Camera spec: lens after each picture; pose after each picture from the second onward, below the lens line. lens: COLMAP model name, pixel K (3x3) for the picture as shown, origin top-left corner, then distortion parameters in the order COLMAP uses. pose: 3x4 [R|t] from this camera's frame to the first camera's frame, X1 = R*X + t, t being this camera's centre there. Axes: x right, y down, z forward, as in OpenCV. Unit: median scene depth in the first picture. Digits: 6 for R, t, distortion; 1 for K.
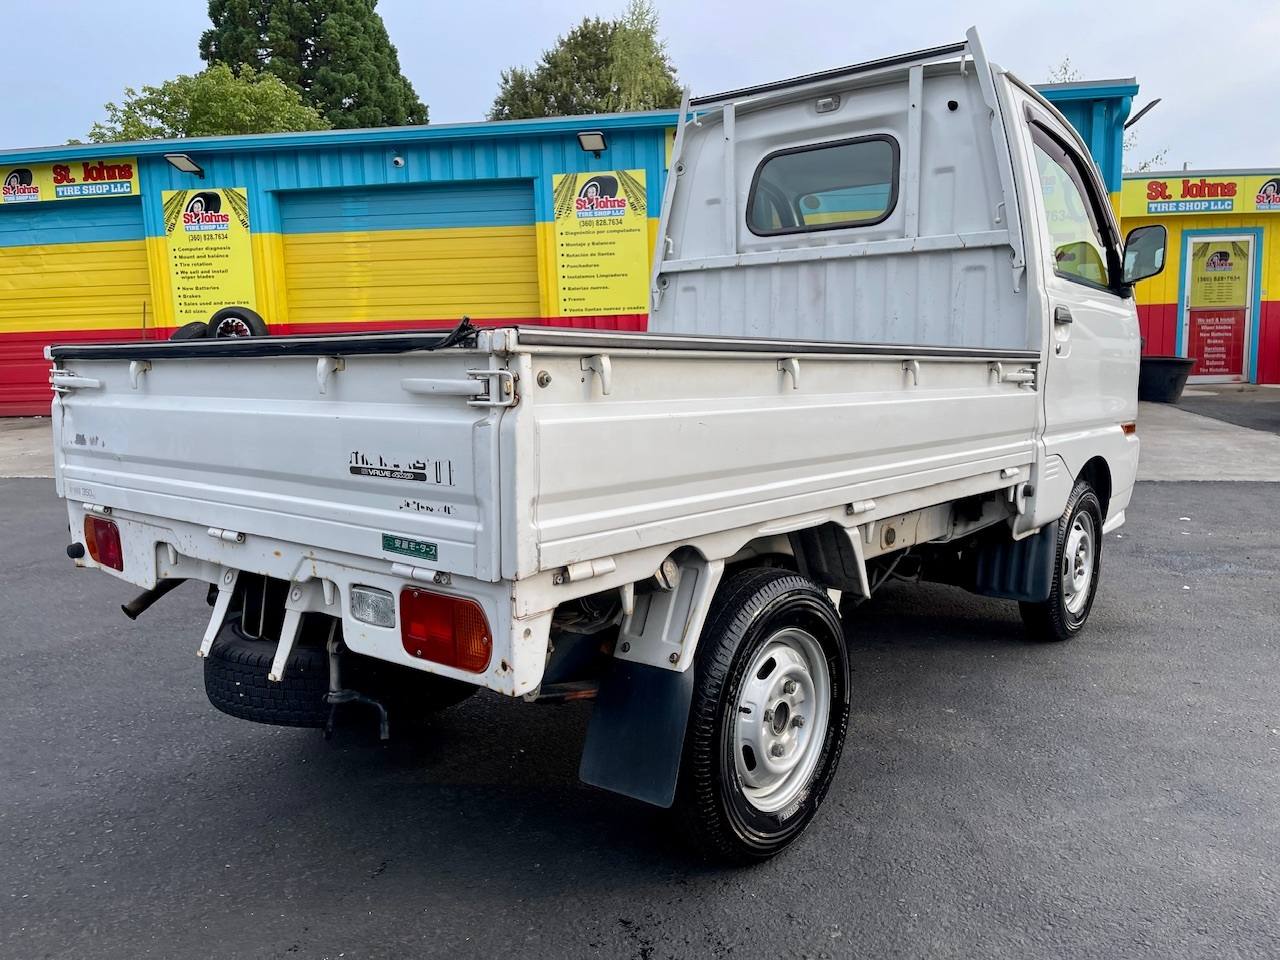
lens RADIAL K [[988.0, 0, 653.5], [0, 988.0, 462.9], [0, 0, 1]] dist [0.061262, -0.090135]
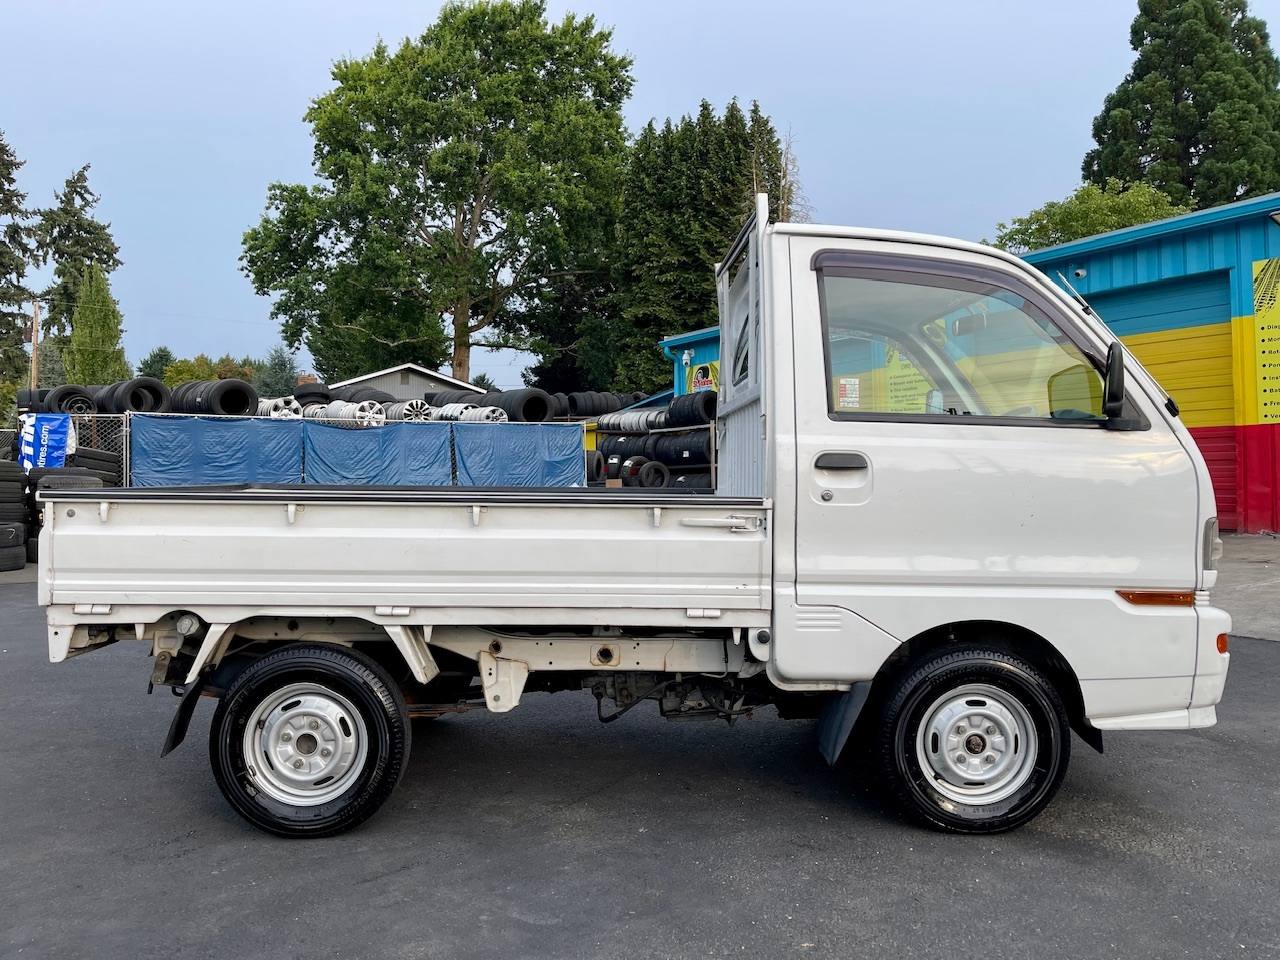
lens RADIAL K [[988.0, 0, 636.6], [0, 988.0, 478.5], [0, 0, 1]] dist [0.061262, -0.090135]
pose [[0.634288, 0.012614, -0.772994, 0.229968], [-0.081967, 0.995328, -0.051017, -0.014925], [0.768740, 0.095720, 0.632359, 0.058018]]
